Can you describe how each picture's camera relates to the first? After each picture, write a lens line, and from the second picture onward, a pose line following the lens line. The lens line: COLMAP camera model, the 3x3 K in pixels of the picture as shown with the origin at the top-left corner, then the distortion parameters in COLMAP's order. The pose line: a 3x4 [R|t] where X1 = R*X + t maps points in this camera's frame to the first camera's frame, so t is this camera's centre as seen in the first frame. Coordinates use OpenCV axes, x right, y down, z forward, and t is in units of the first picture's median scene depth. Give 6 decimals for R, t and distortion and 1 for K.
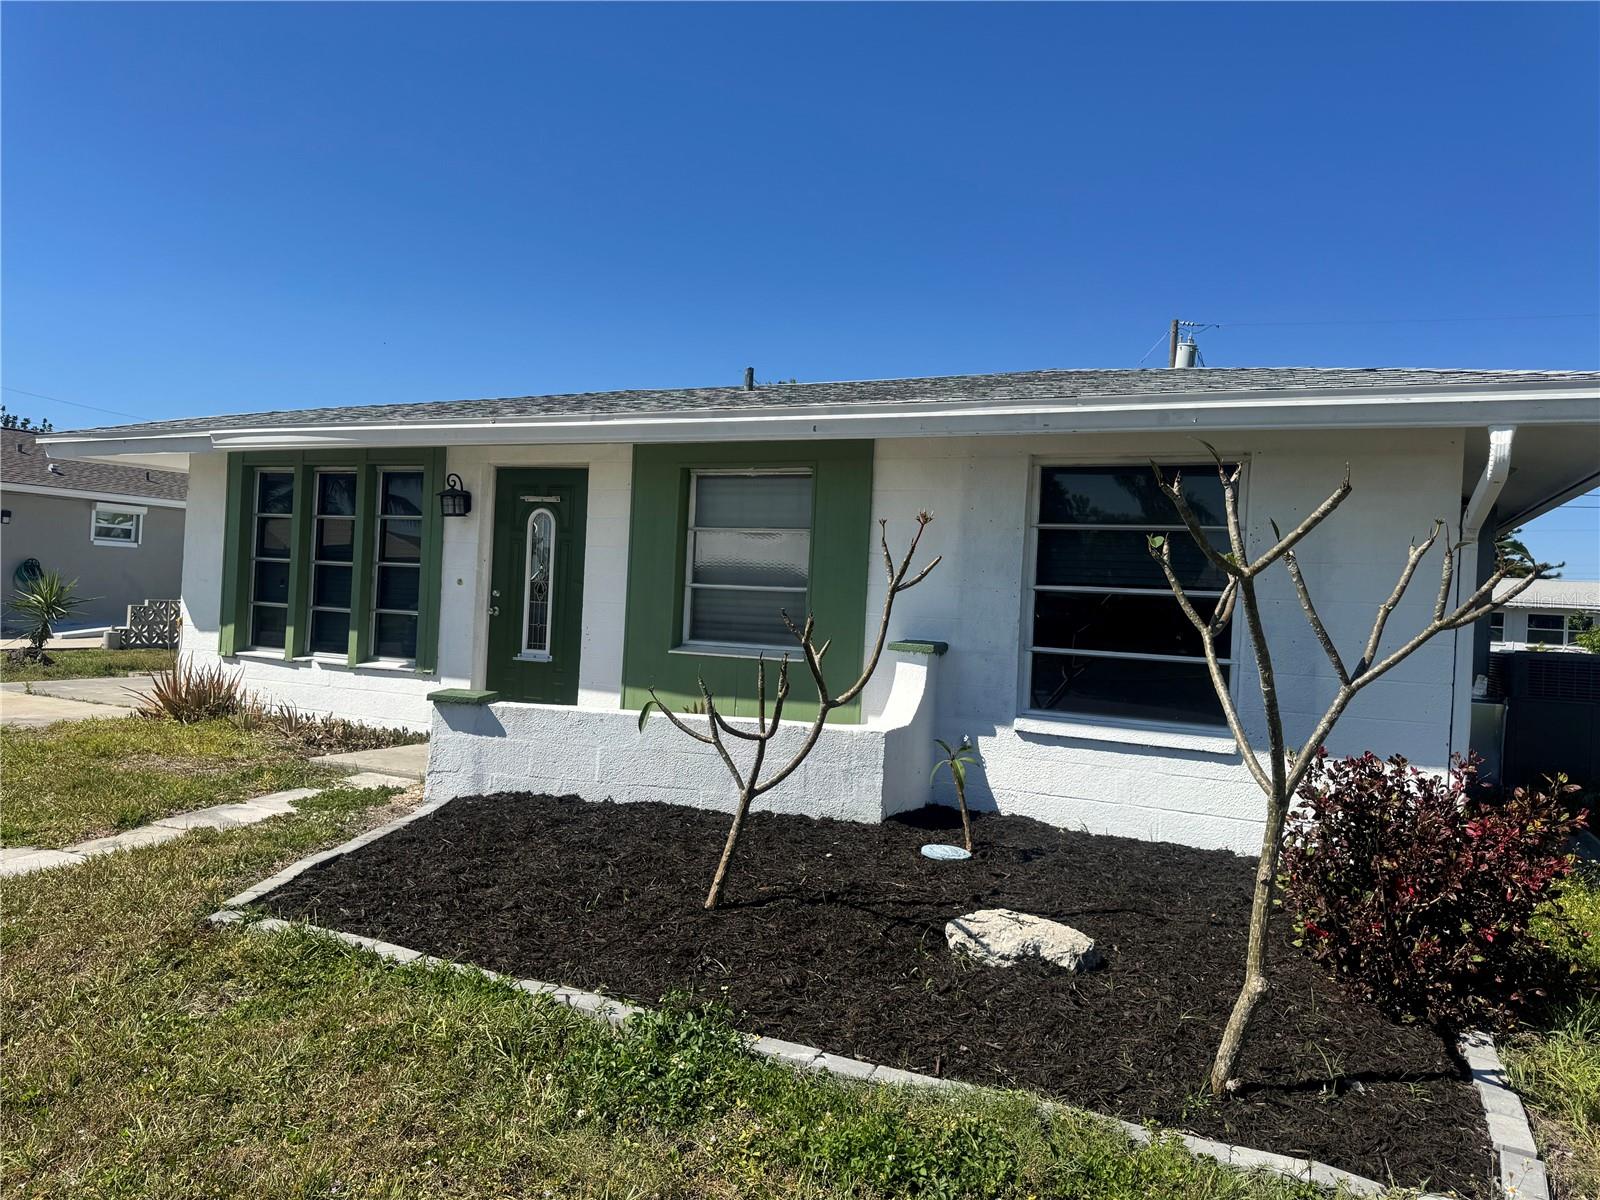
lens RADIAL K [[1105.0, 0, 780.6], [0, 1105.0, 594.3], [0, 0, 1]] dist [0.064983, -0.085566]
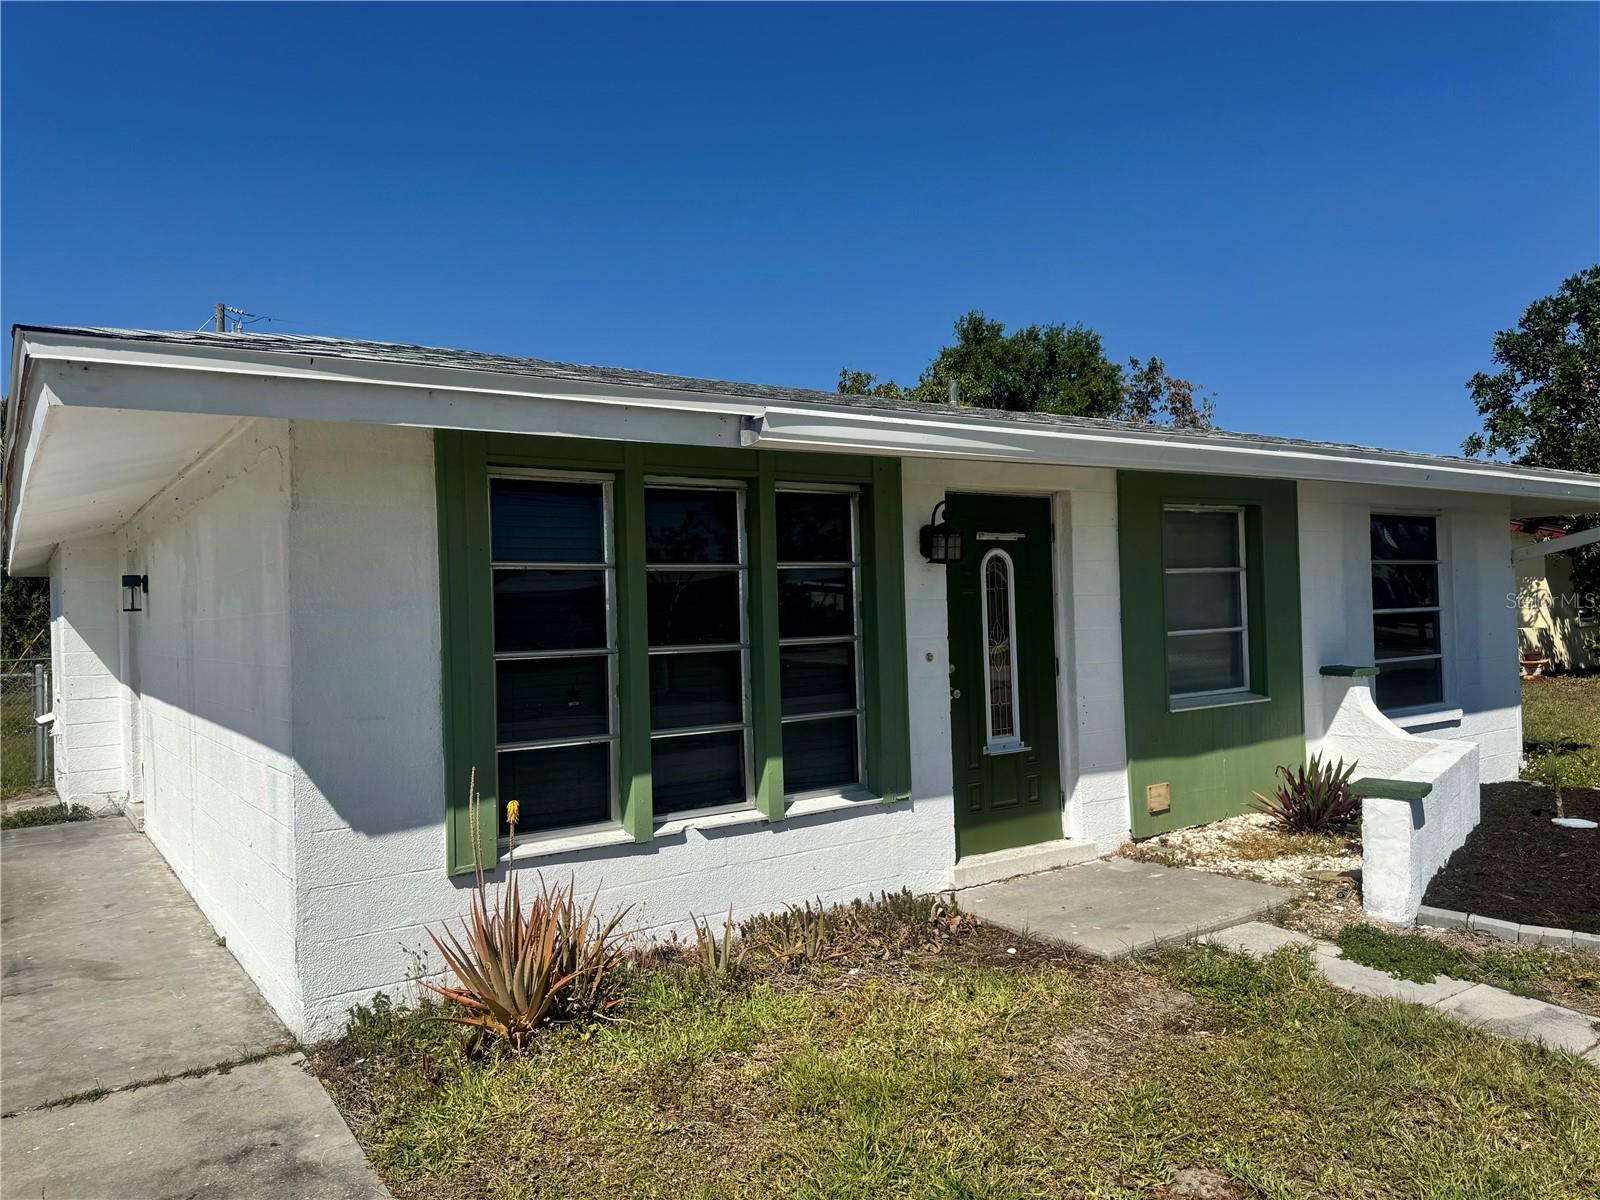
lens RADIAL K [[1125.3, 0, 768.9], [0, 1125.3, 602.6], [0, 0, 1]] dist [0.100232, -0.113742]
pose [[0.502586, -0.054267, 0.862822, -1.027833], [0.052317, 0.998108, 0.032301, -0.079410], [-0.862943, 0.028906, 0.504474, 0.803161]]
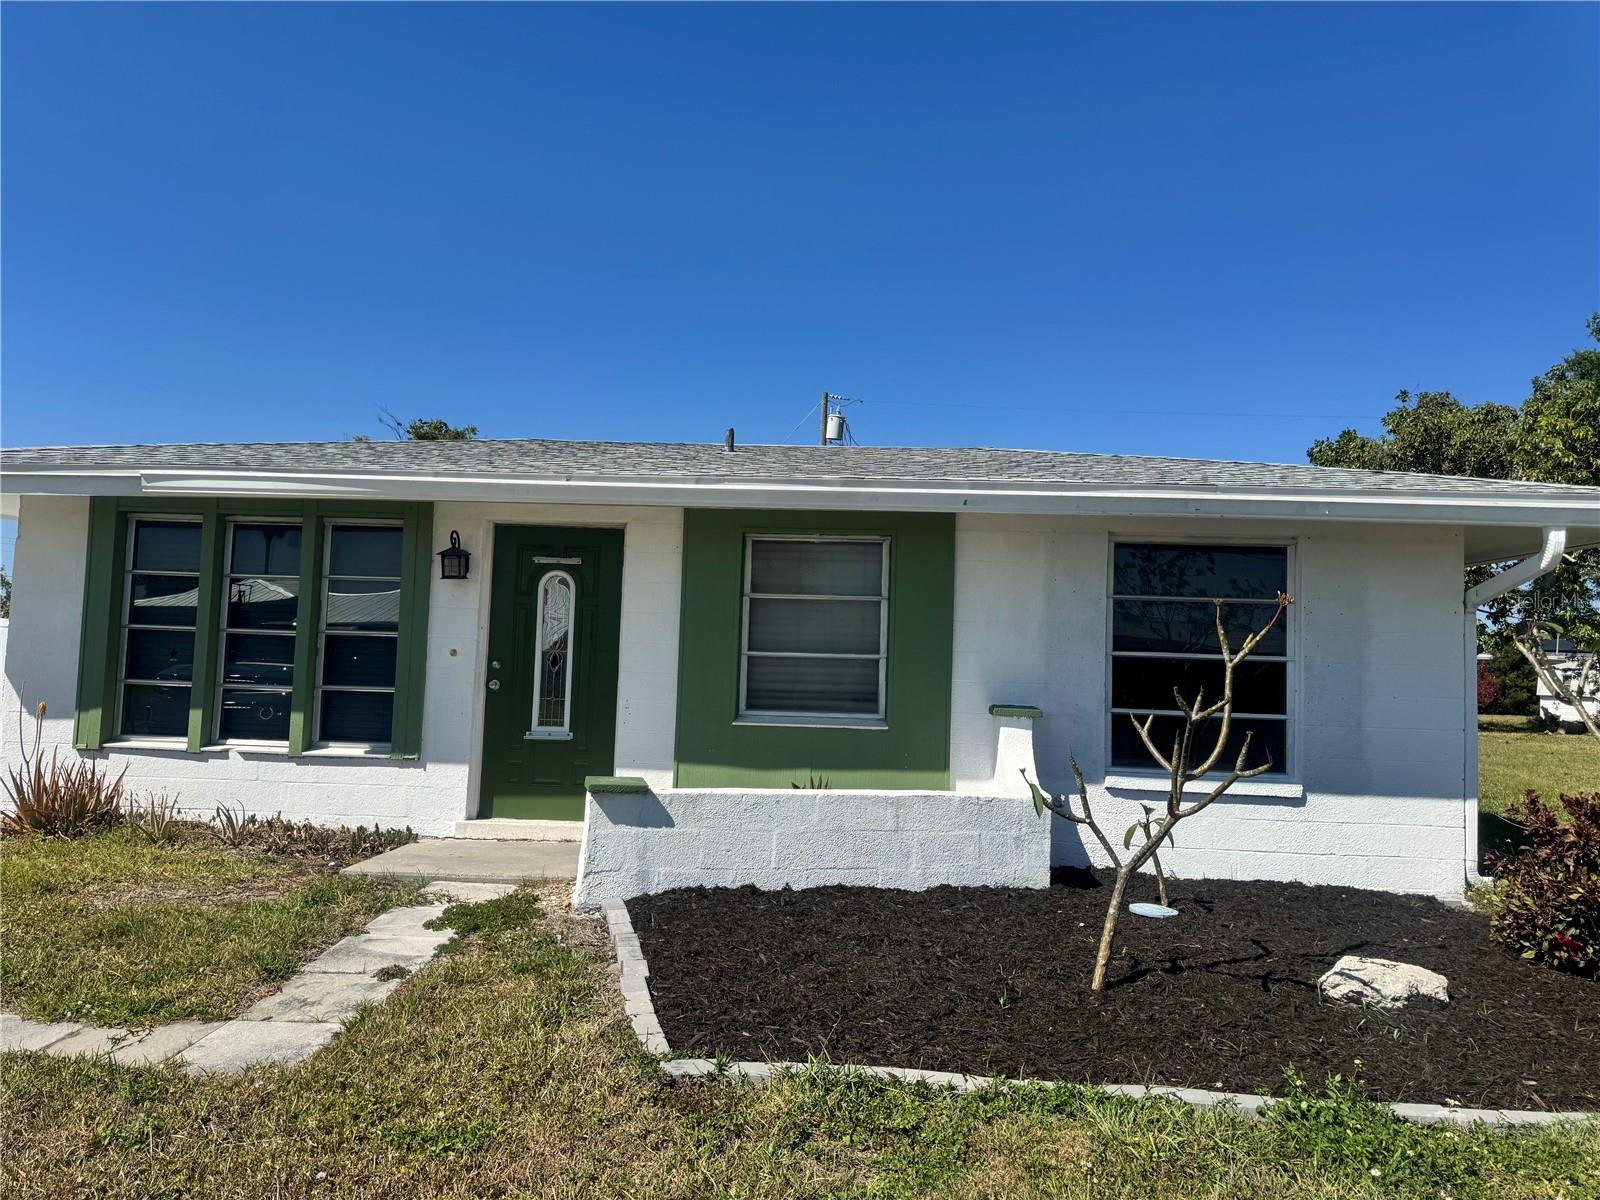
lens RADIAL K [[1105.0, 0, 780.6], [0, 1105.0, 594.3], [0, 0, 1]] dist [0.064983, -0.085566]
pose [[0.928290, 0.005378, 0.371819, -0.412379], [0.011145, 0.999044, -0.042277, -0.018819], [-0.371691, 0.043389, 0.927342, 0.094511]]
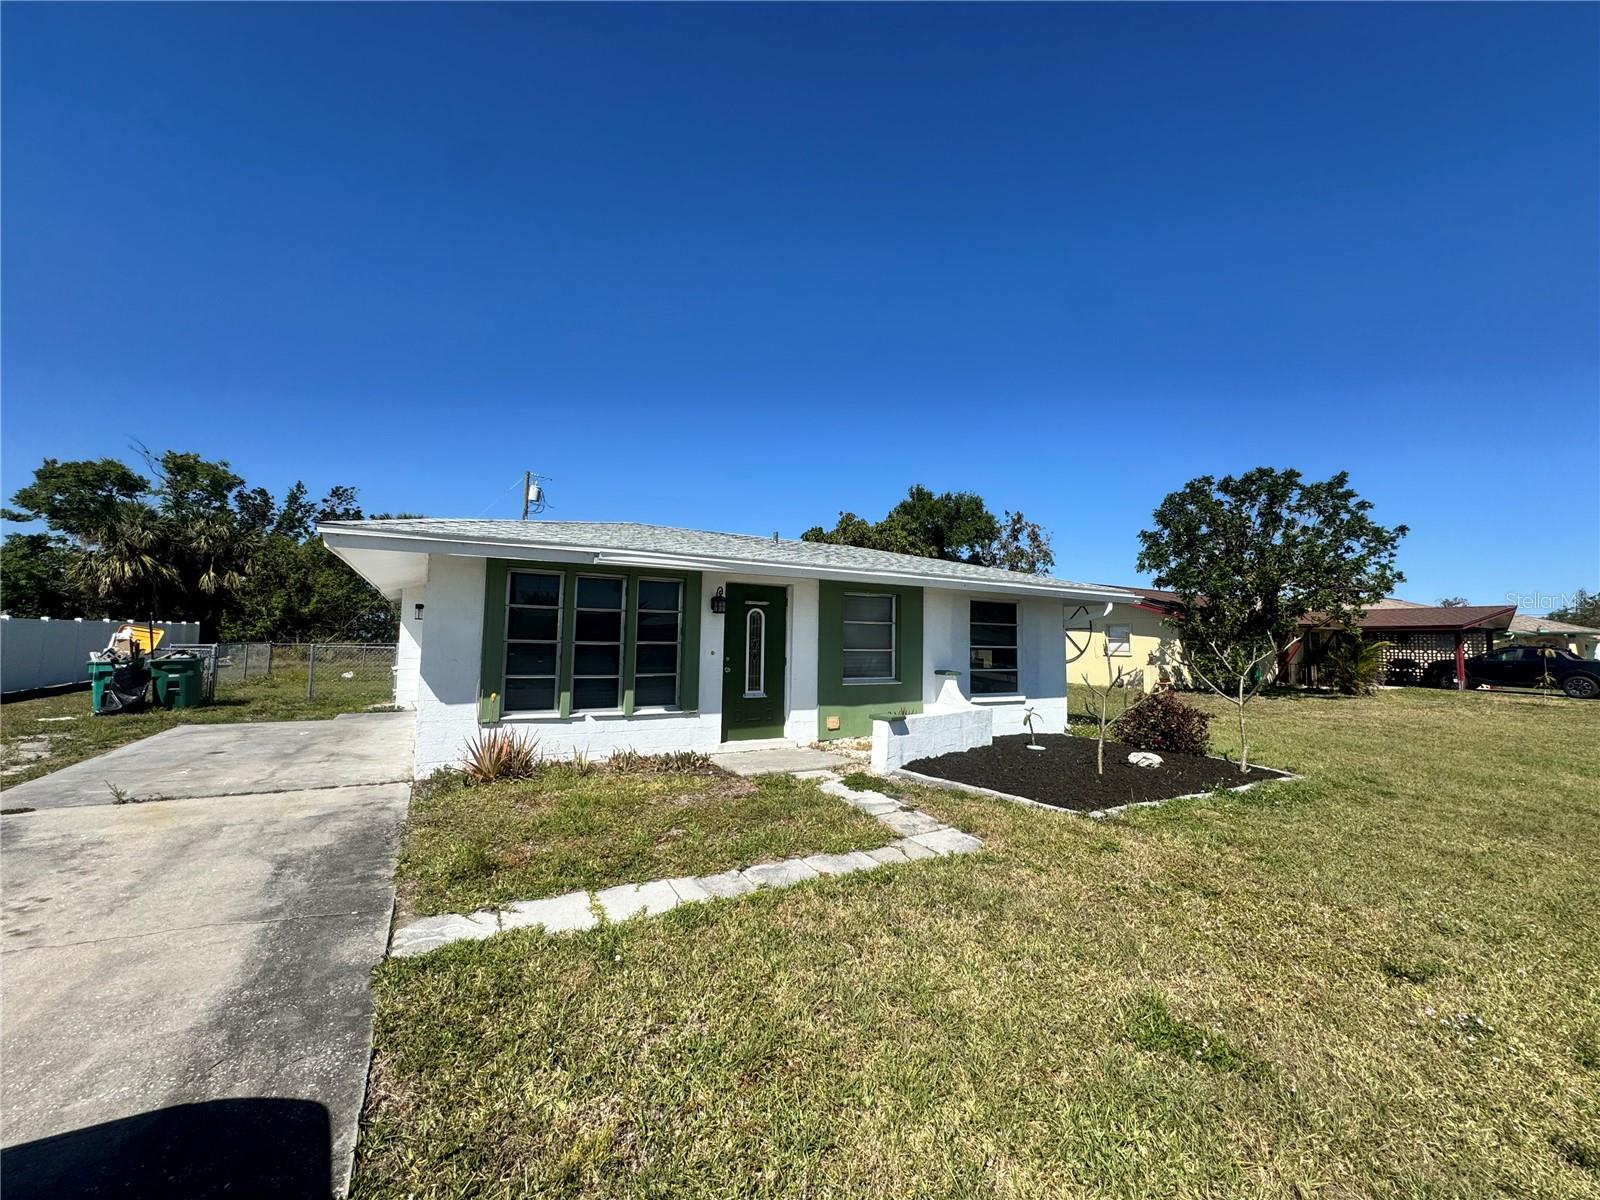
lens RADIAL K [[639.1, 0, 787.0], [0, 639.1, 595.6], [0, 0, 1]] dist [0.001414, 0.000091]
pose [[0.576404, 0.021985, 0.816869, -1.076983], [0.006972, 0.999469, -0.031820, -0.069752], [-0.817135, 0.024036, 0.575945, 0.415933]]
